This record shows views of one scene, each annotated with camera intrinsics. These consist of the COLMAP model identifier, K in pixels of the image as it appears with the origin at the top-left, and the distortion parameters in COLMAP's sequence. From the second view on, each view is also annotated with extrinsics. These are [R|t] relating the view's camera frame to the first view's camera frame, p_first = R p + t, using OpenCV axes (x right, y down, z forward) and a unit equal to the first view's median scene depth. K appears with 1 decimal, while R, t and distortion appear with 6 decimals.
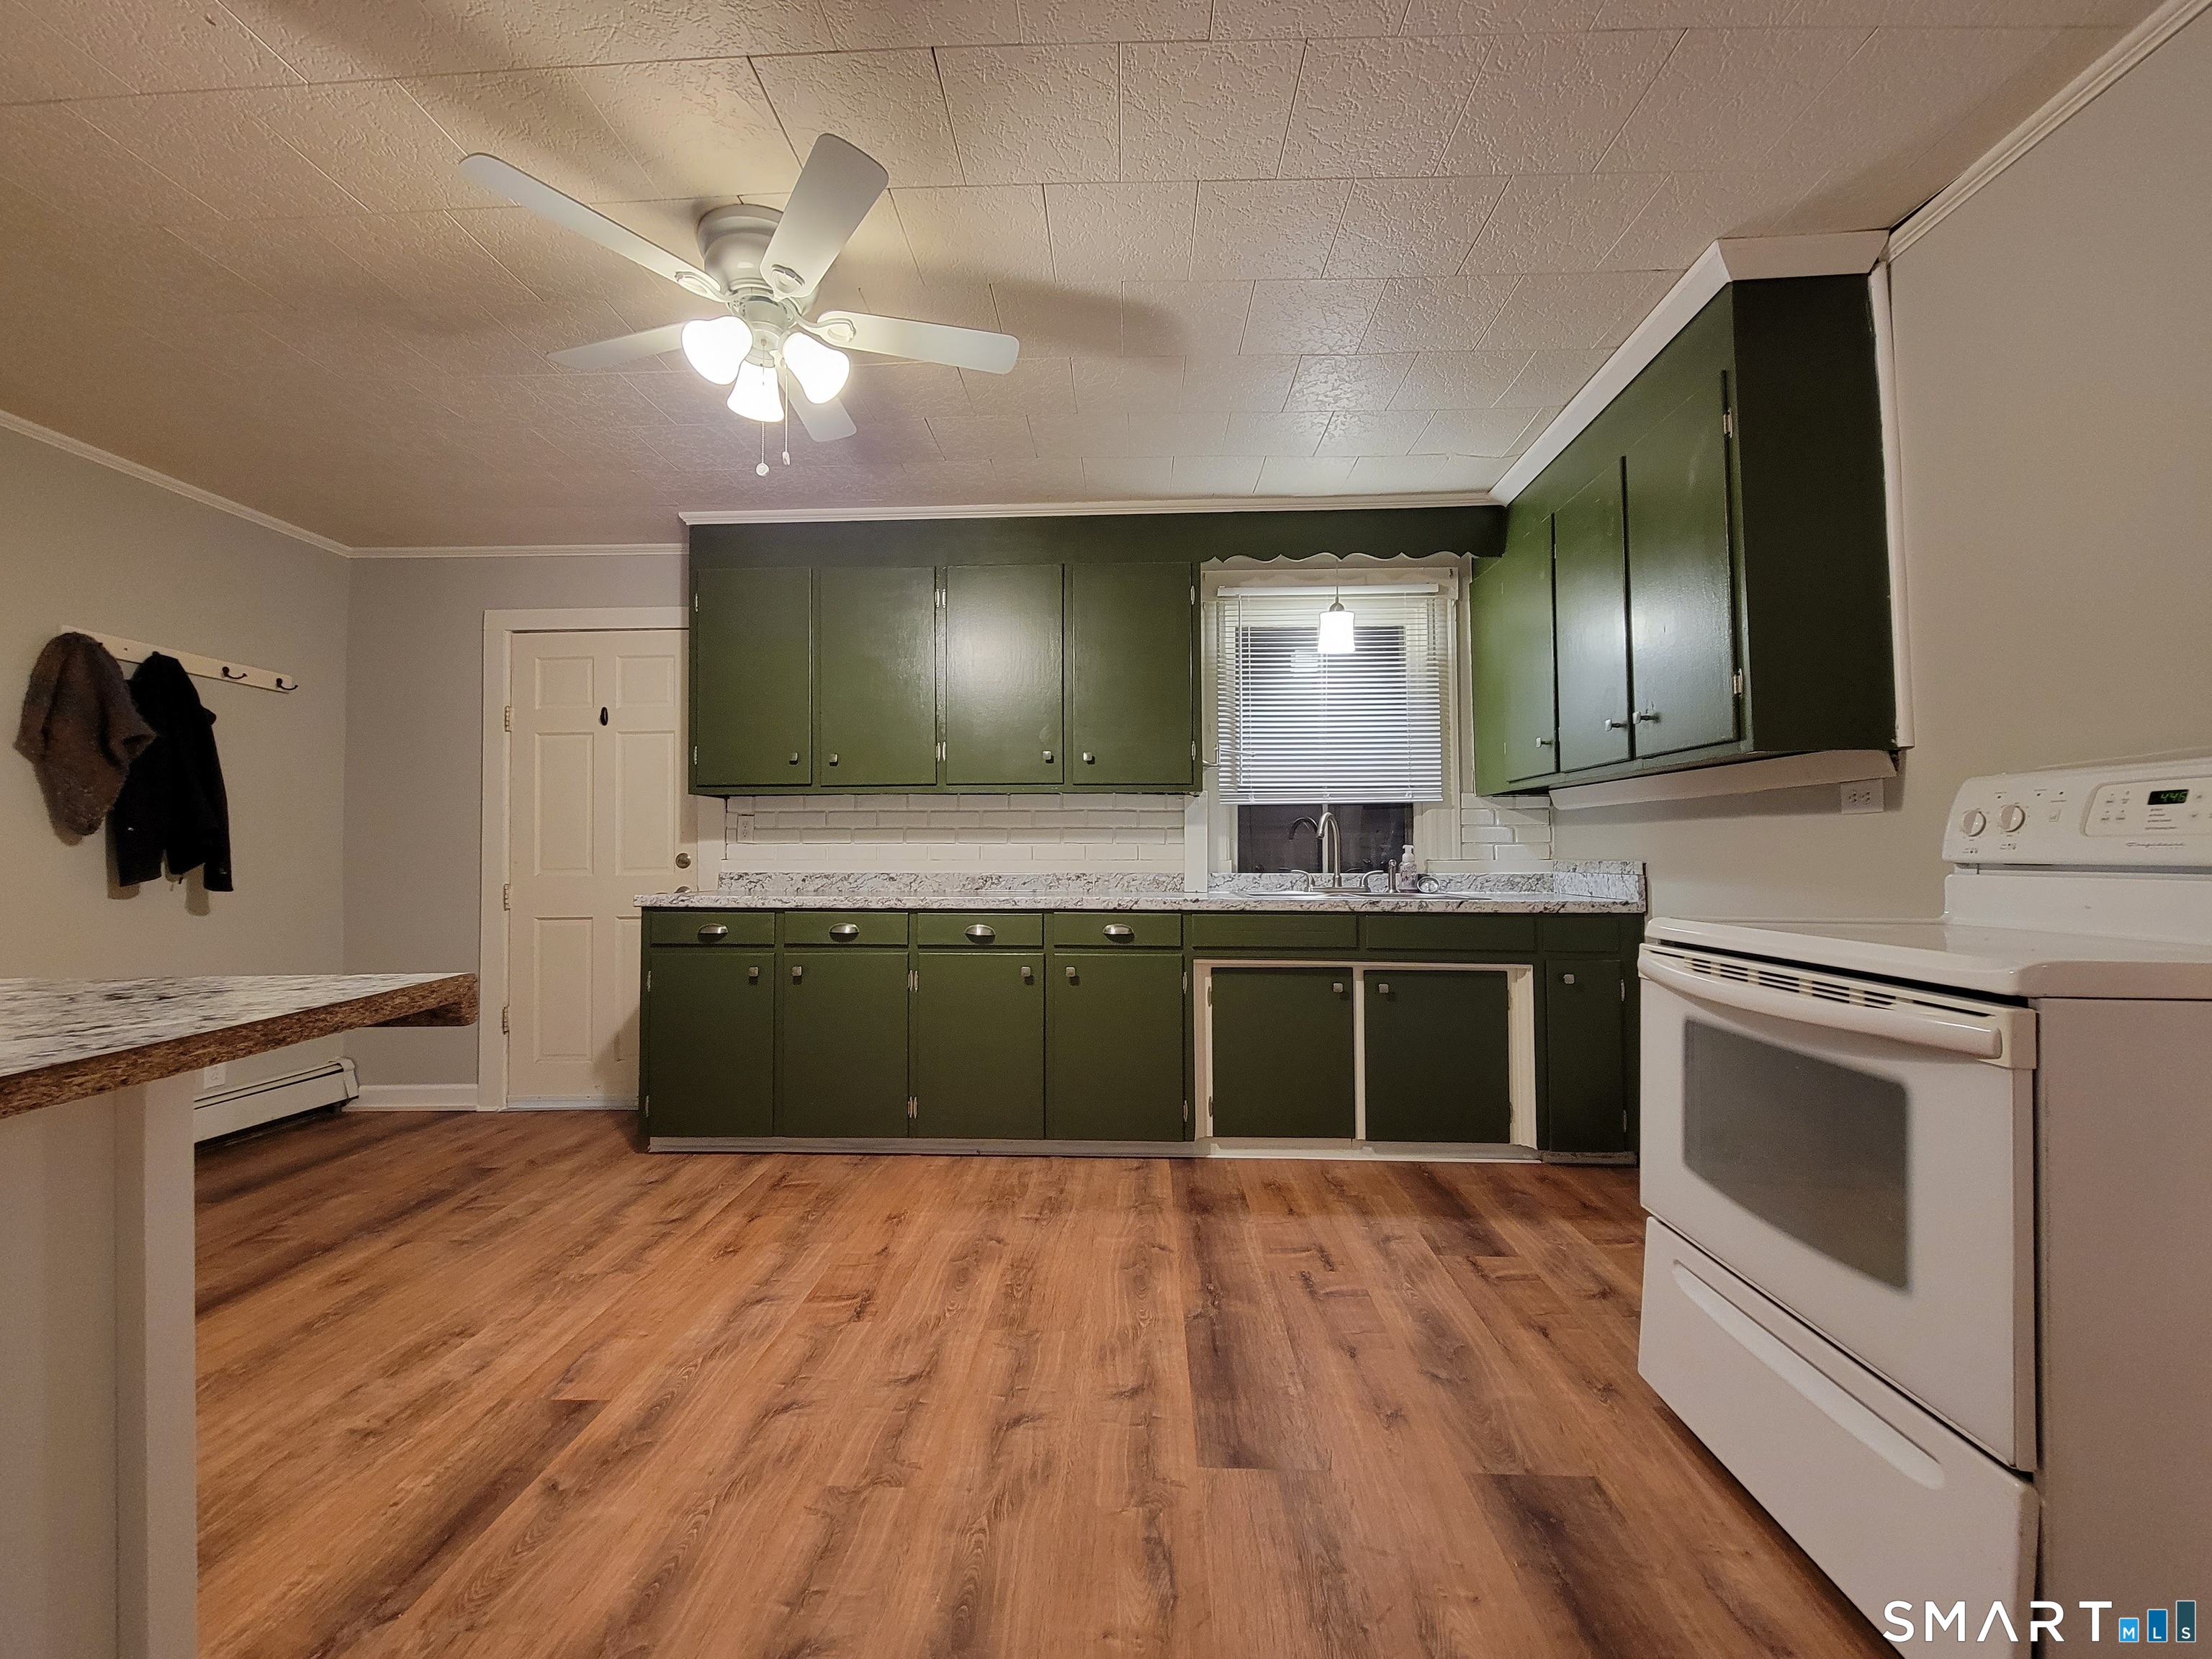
lens RADIAL K [[901.6, 0, 1105.1], [0, 901.6, 822.3], [0, 0, 1]] dist [0.003171, -0.000685]
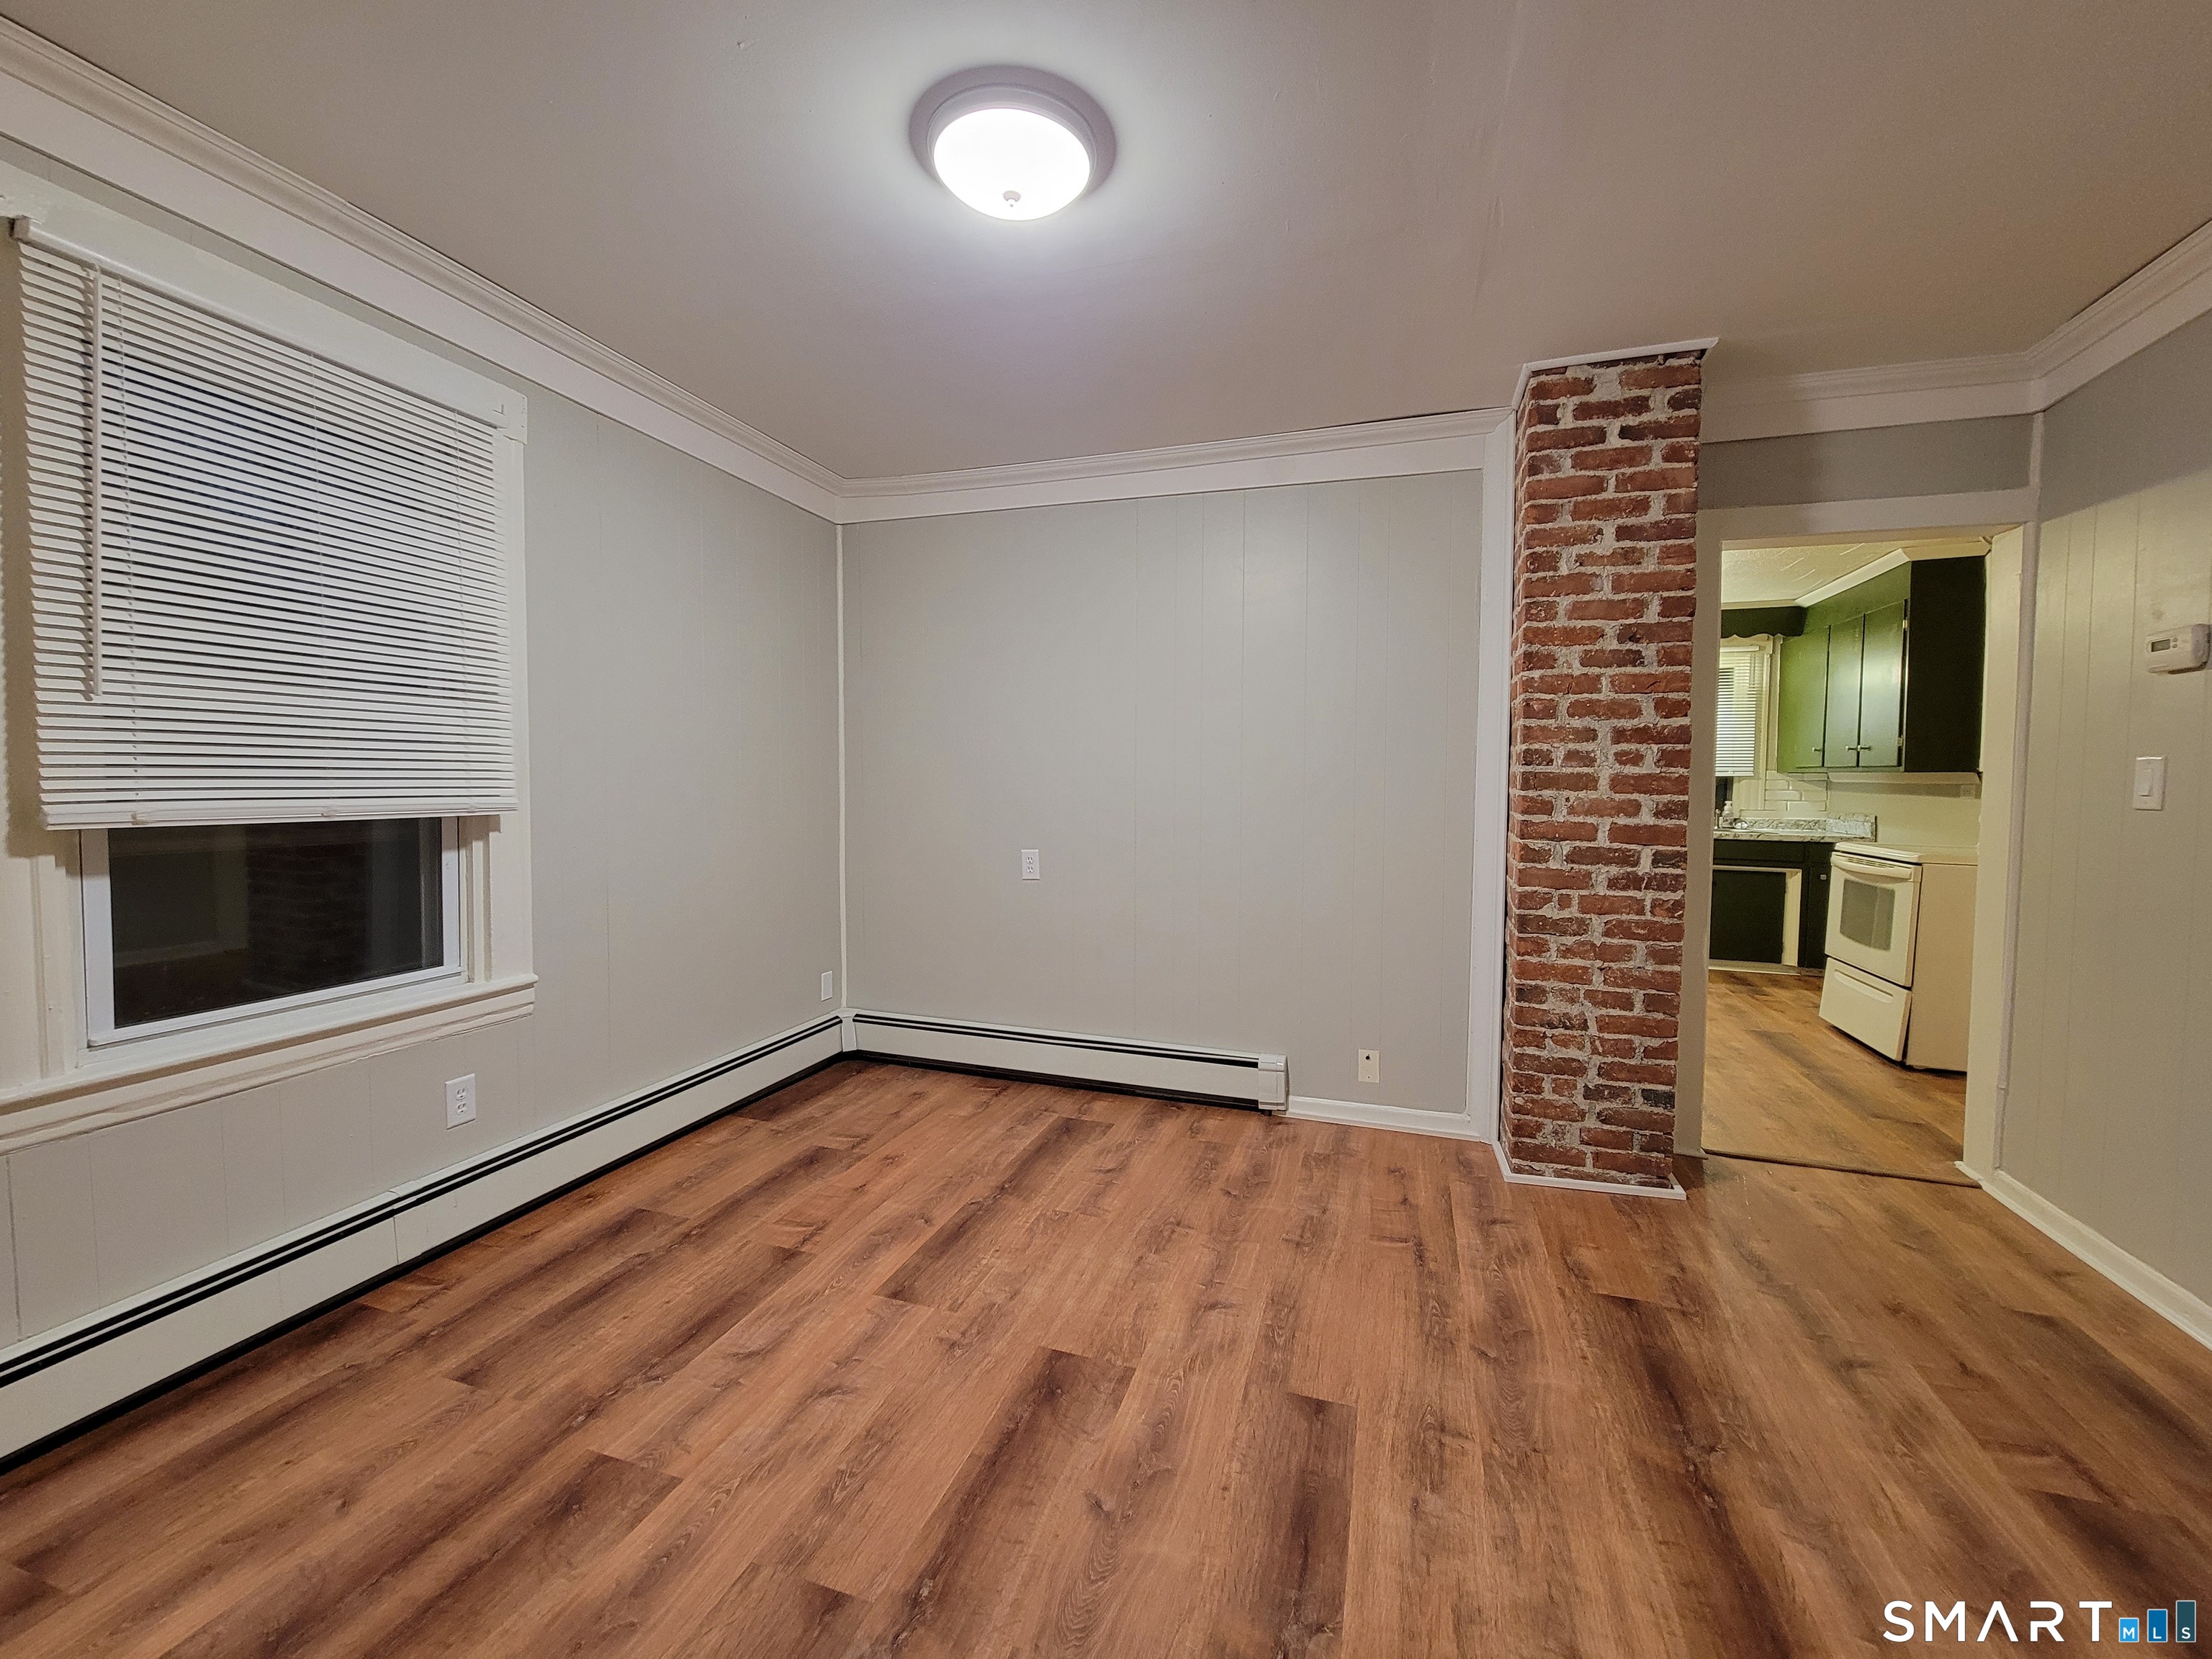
lens RADIAL K [[901.6, 0, 1105.1], [0, 901.6, 822.3], [0, 0, 1]] dist [0.003171, -0.000685]
pose [[0.961485, 0.023604, -0.273842, -0.409654], [-0.000015, 0.996310, 0.085826, -0.100906], [0.274858, -0.082516, 0.957938, -1.200560]]
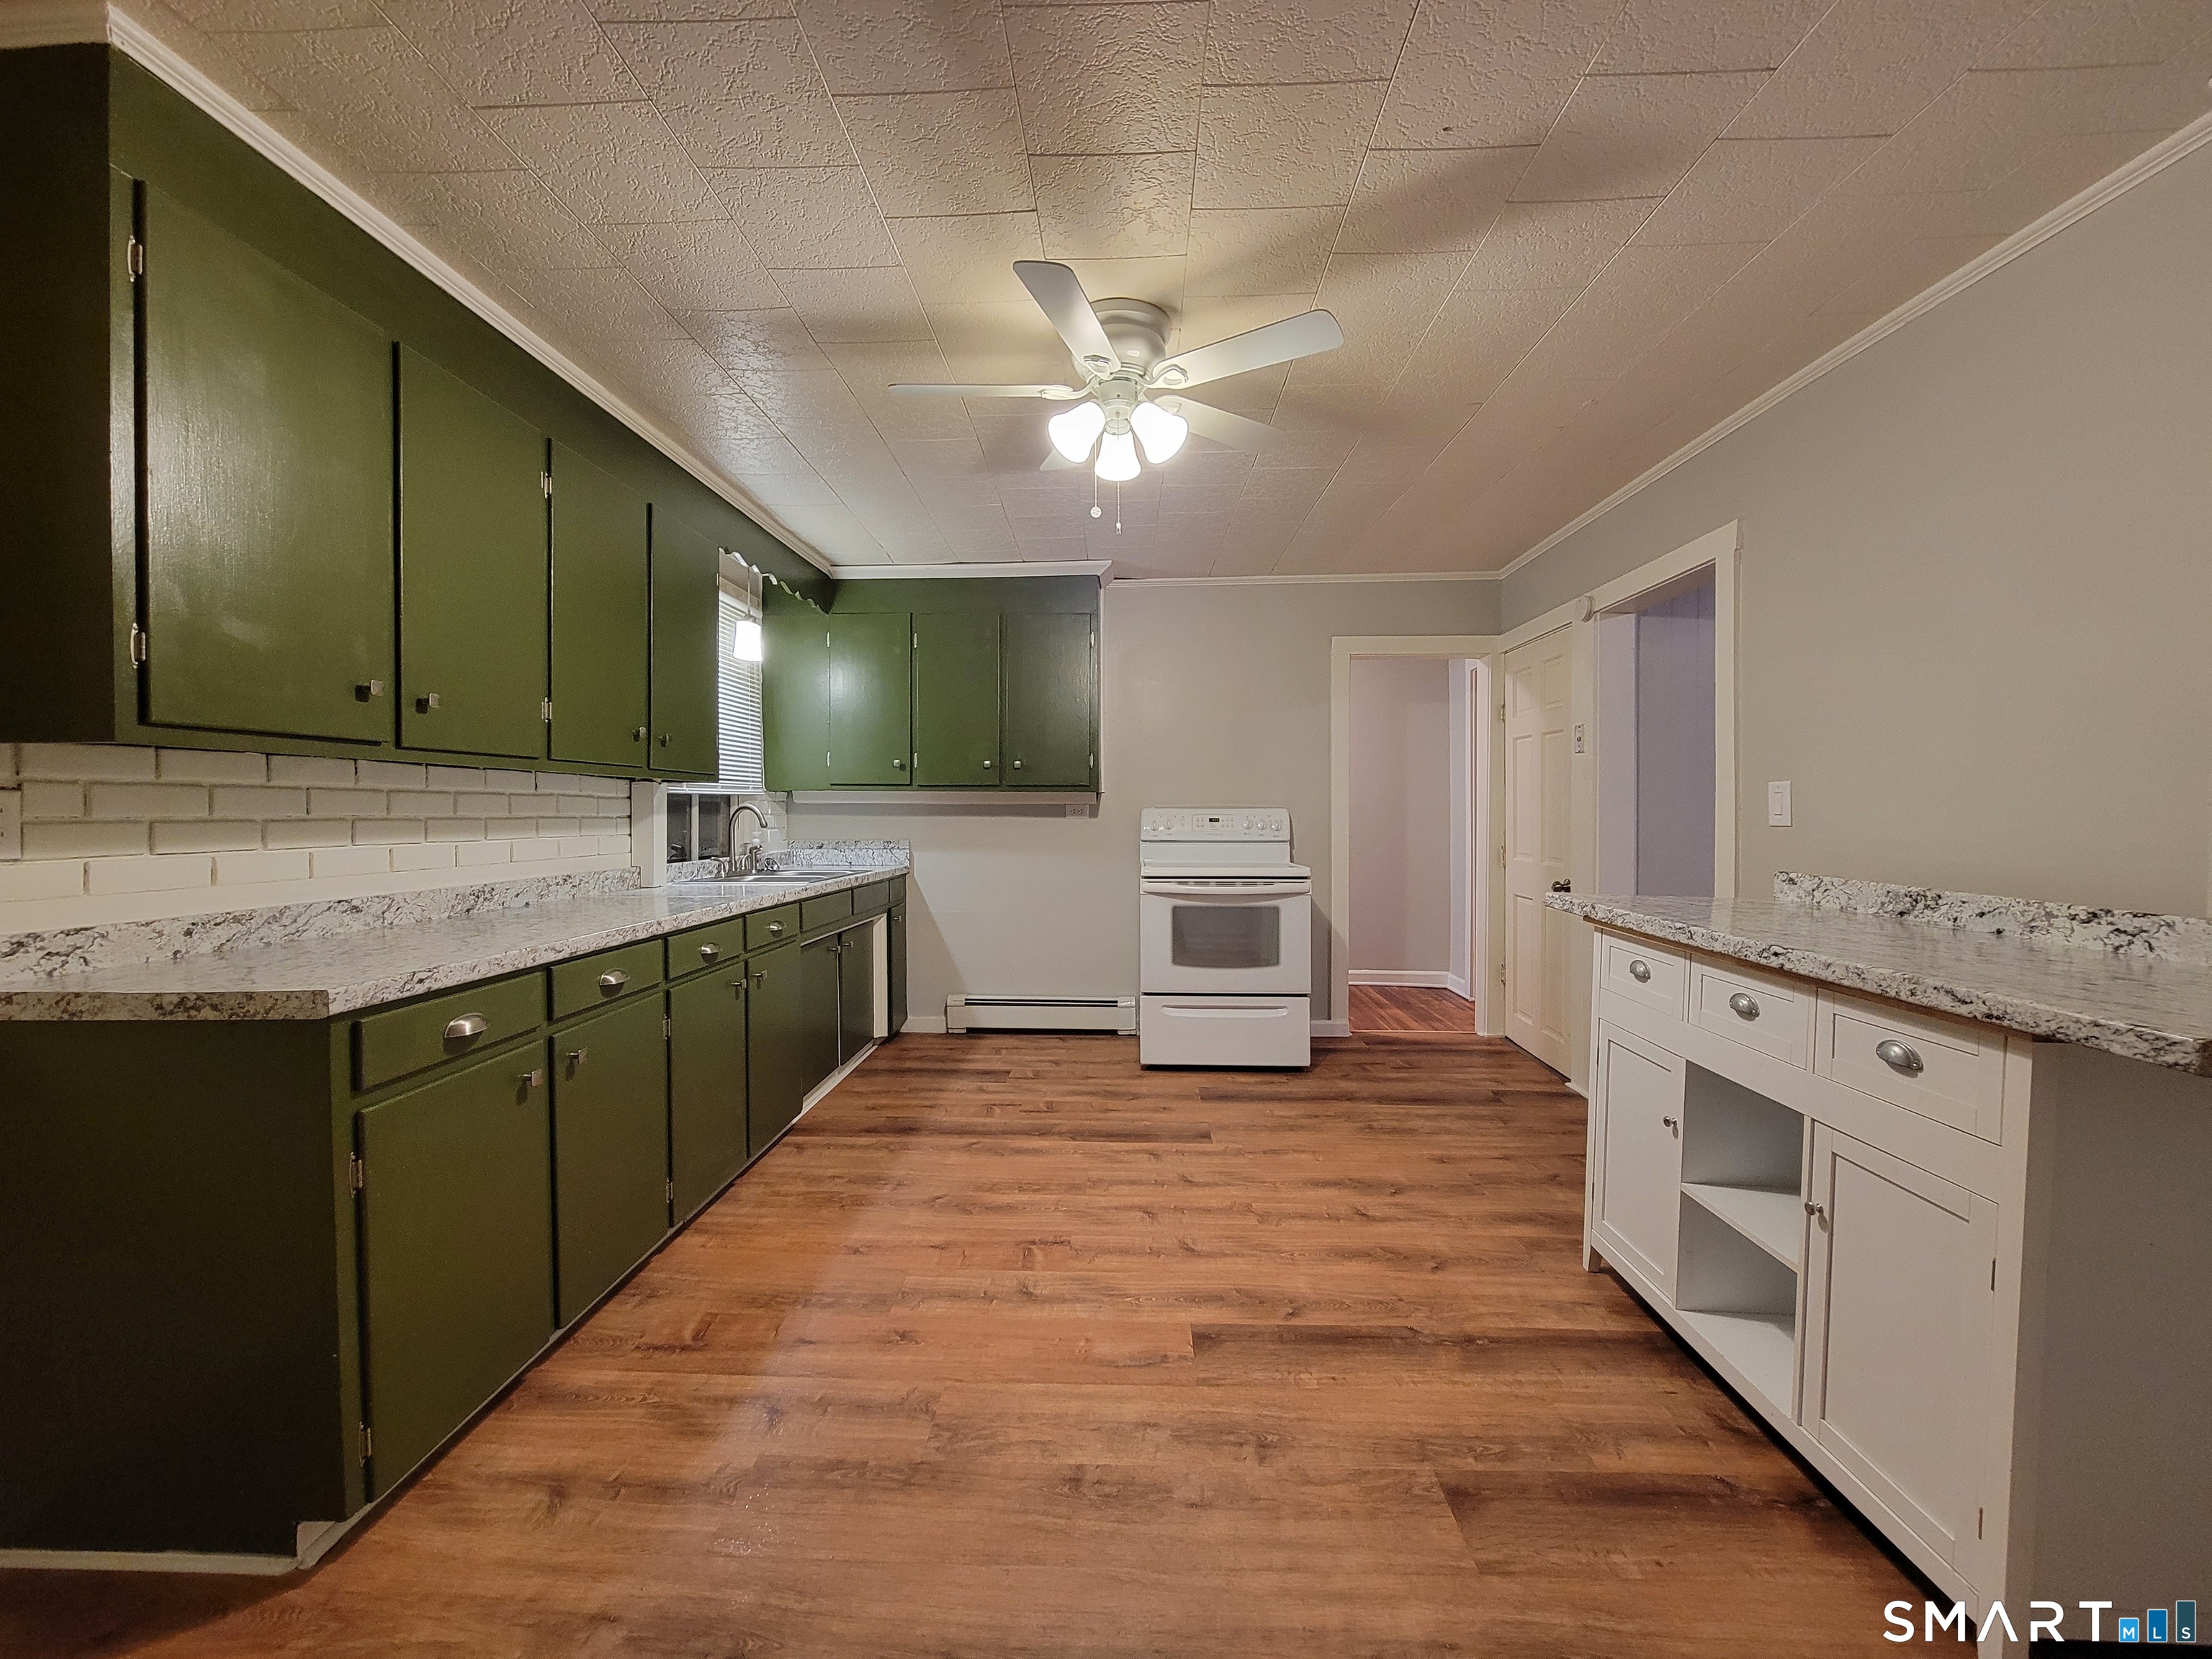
lens RADIAL K [[890.5, 0, 1106.0], [0, 890.5, 829.5], [0, 0, 1]] dist [0.001904, -0.000062]
pose [[-0.009517, -0.017611, 0.999800, -1.006251], [-0.035517, 0.999220, 0.017263, -0.017164], [-0.999324, -0.035346, -0.010135, 0.674626]]
